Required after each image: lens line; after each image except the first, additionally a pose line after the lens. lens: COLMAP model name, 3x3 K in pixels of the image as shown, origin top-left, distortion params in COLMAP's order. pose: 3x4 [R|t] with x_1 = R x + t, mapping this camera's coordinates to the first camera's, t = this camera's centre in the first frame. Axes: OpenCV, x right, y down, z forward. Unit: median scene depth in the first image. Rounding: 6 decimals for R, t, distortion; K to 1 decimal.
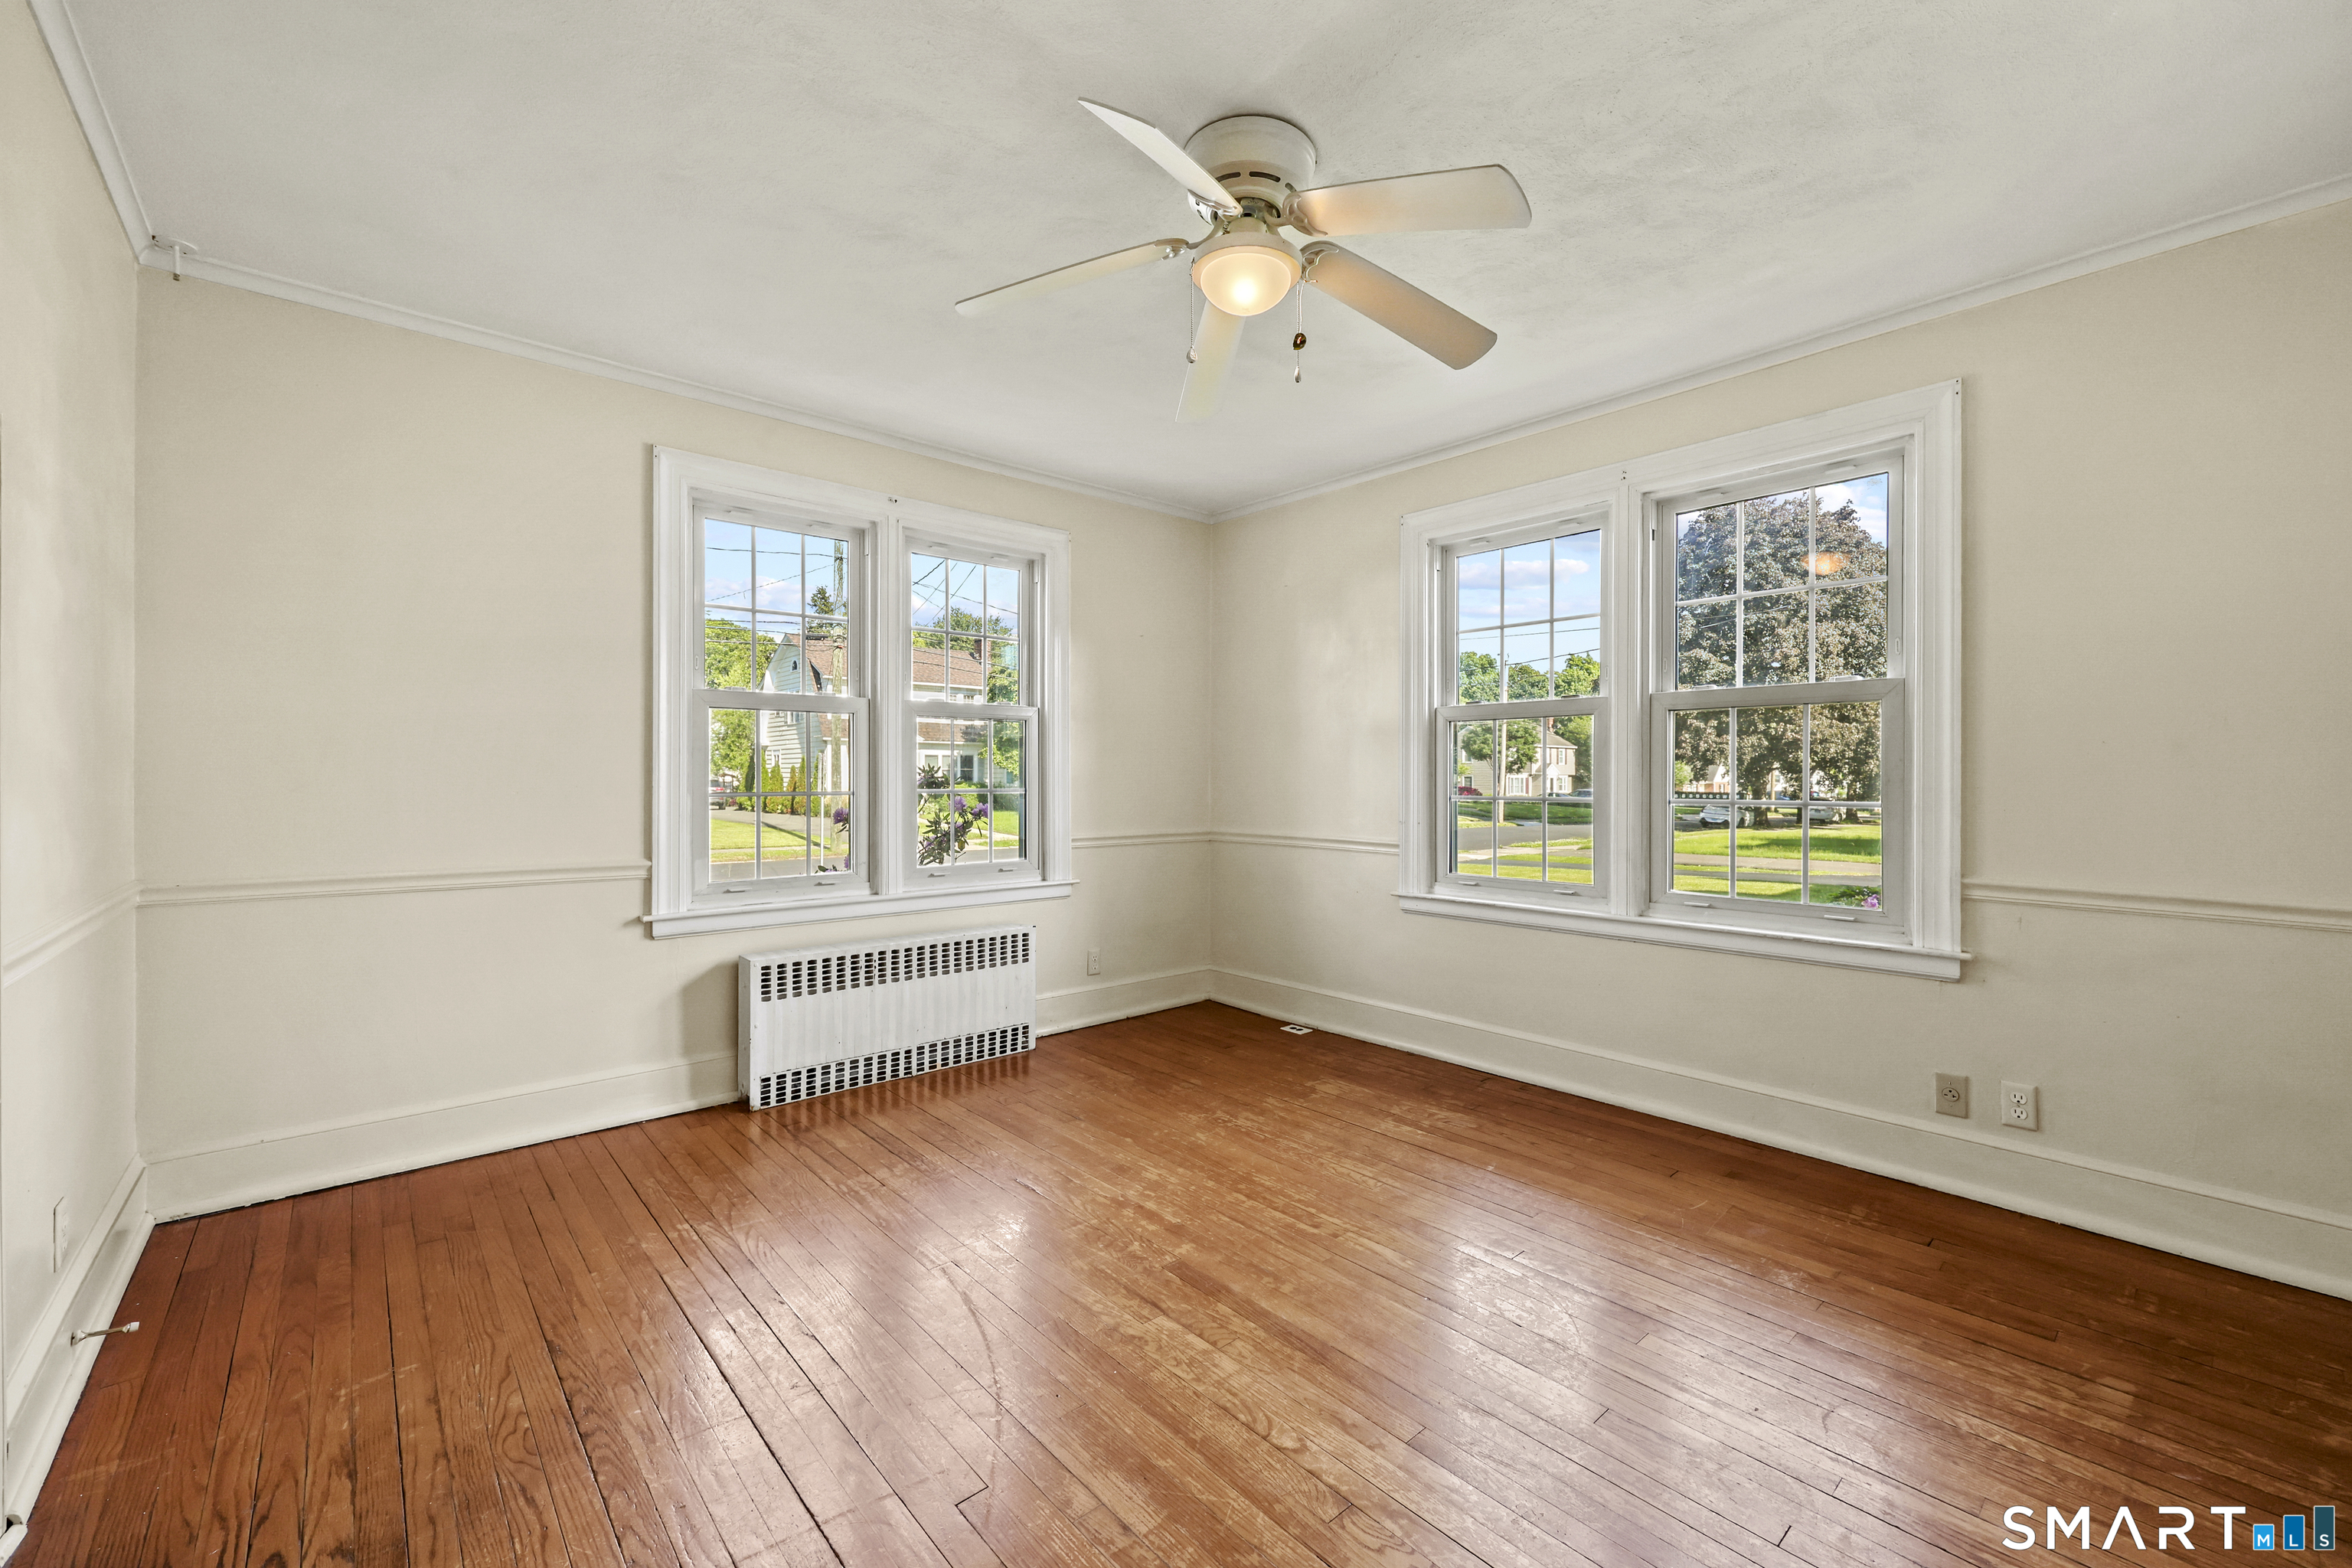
lens RADIAL K [[951.8, 0, 1174.7], [0, 951.8, 777.2], [0, 0, 1]] dist [0.000399, 0.000179]
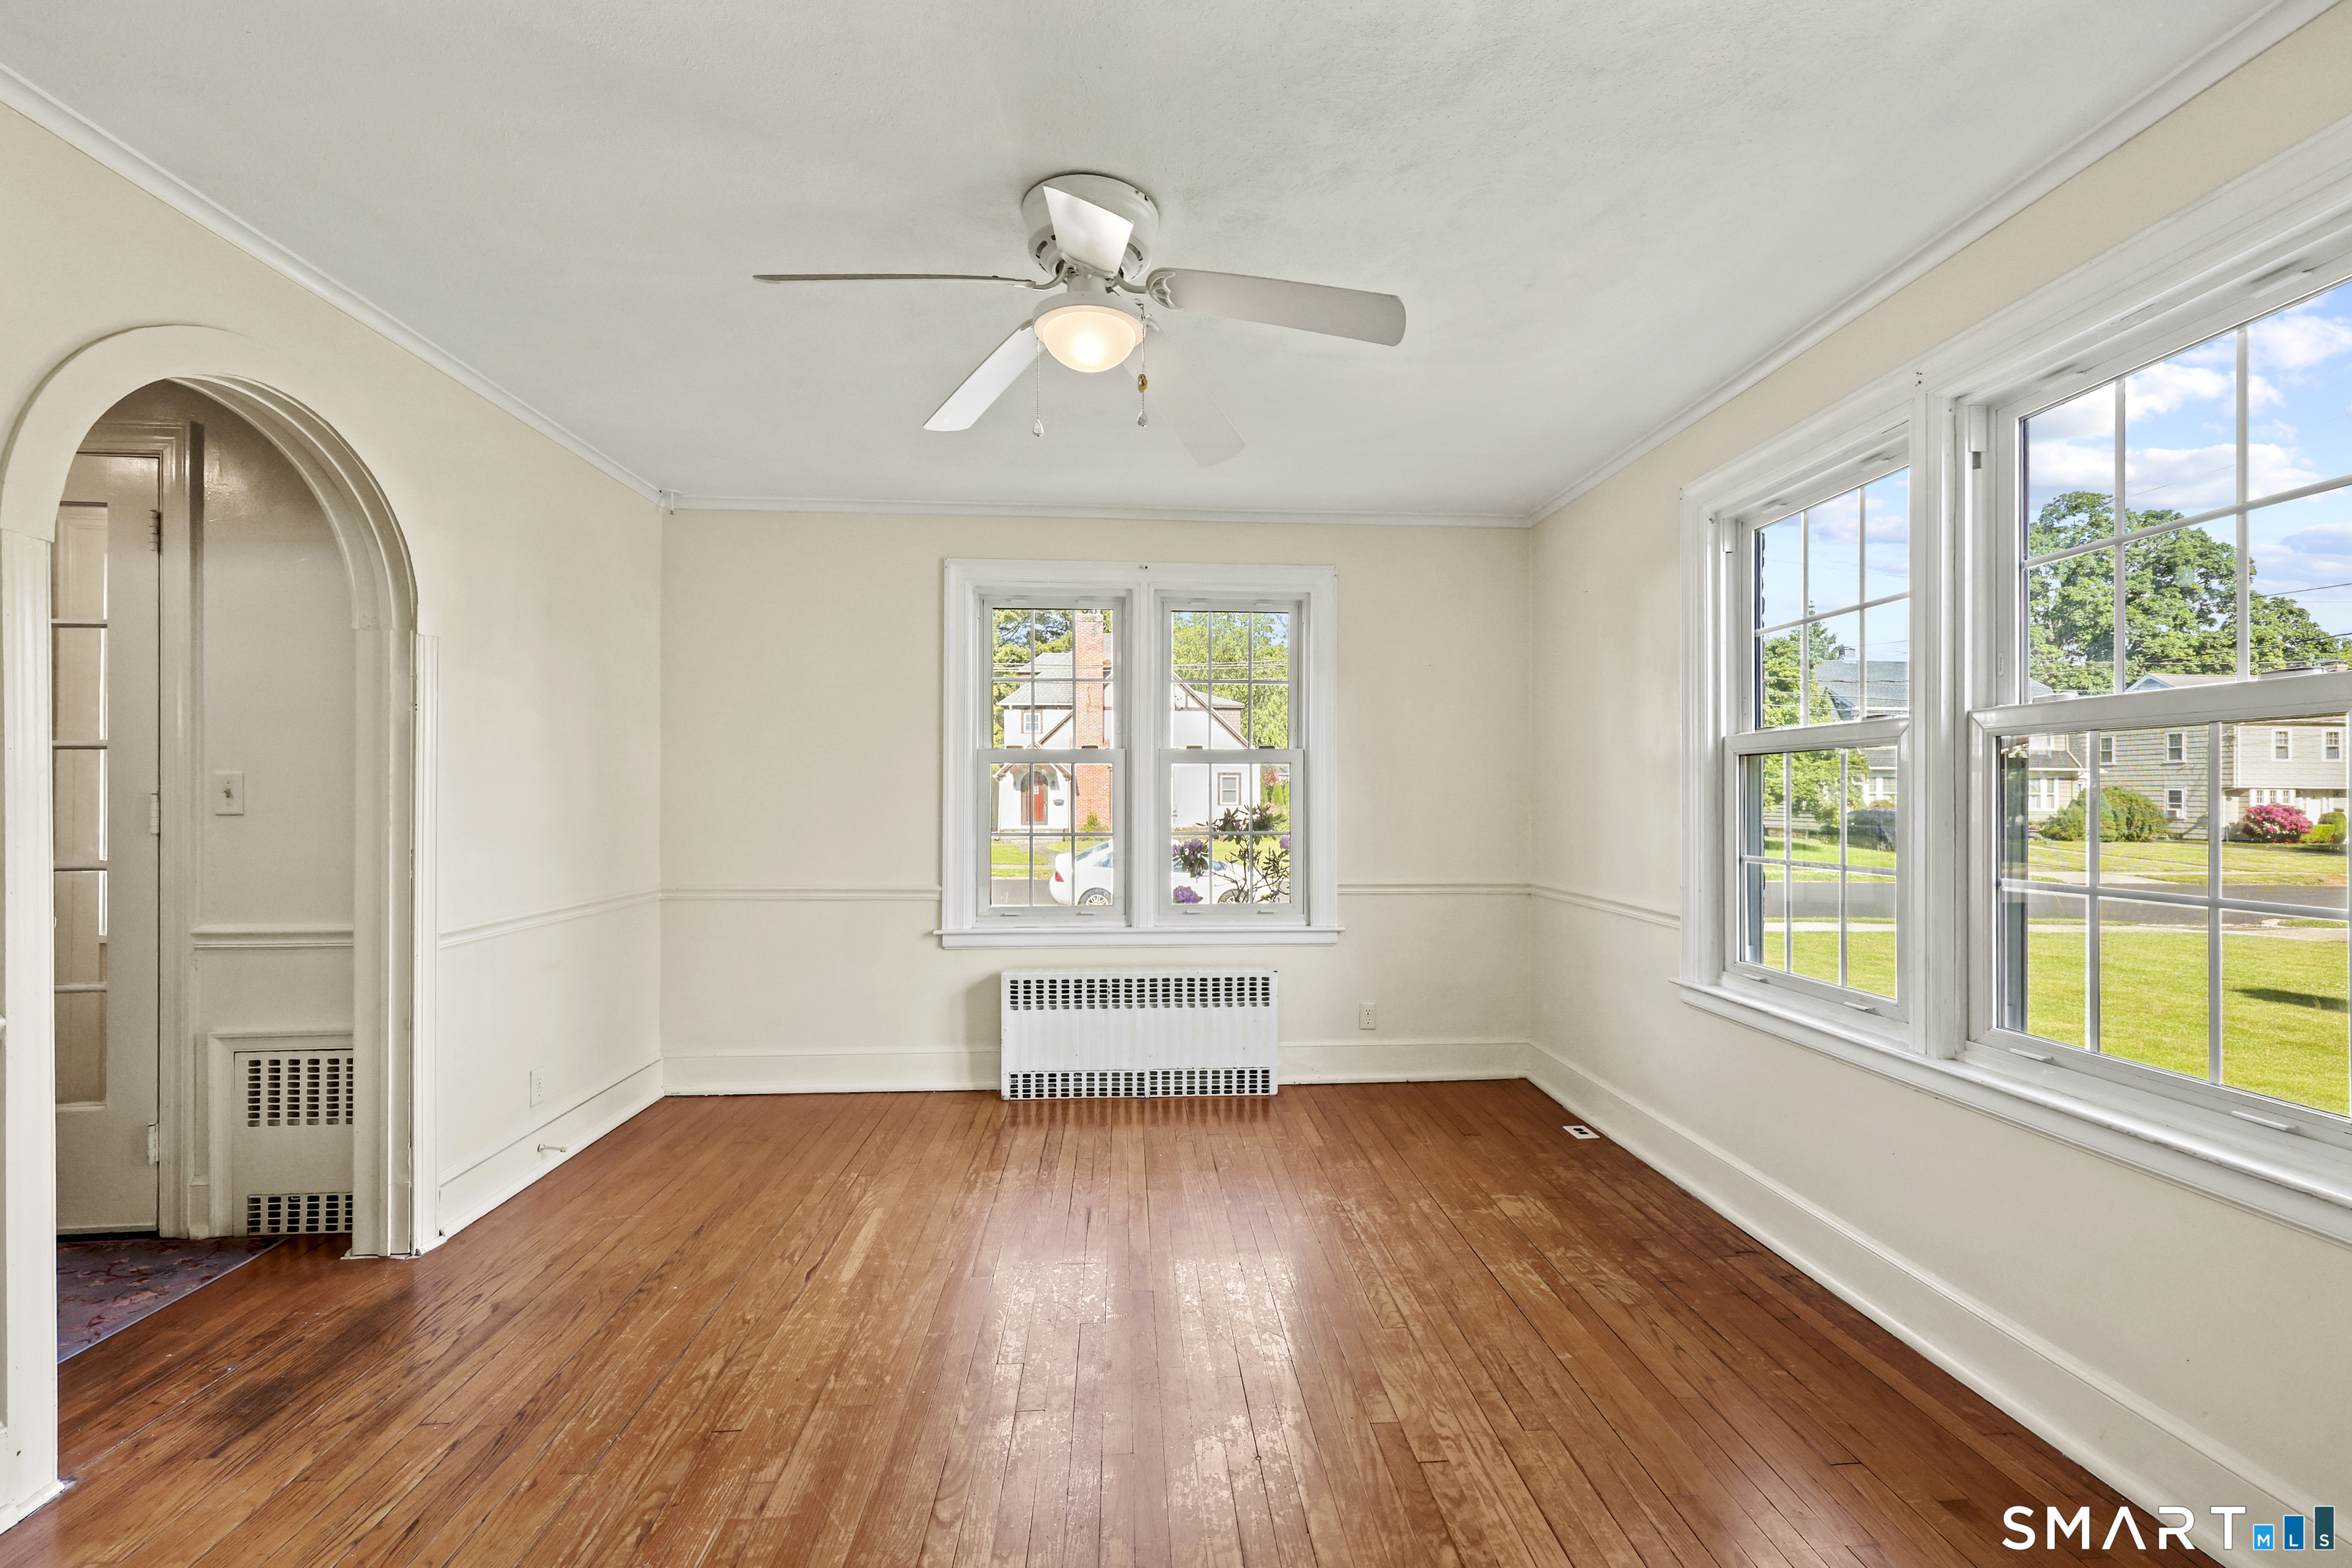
lens RADIAL K [[963.6, 0, 1179.4], [0, 963.6, 794.4], [0, 0, 1]] dist [-0.000937, 0.000032]
pose [[0.793484, -0.002199, -0.608587, 0.450847], [-0.000673, 0.999990, -0.004491, -0.027499], [0.608591, 0.003973, 0.793474, 0.163383]]
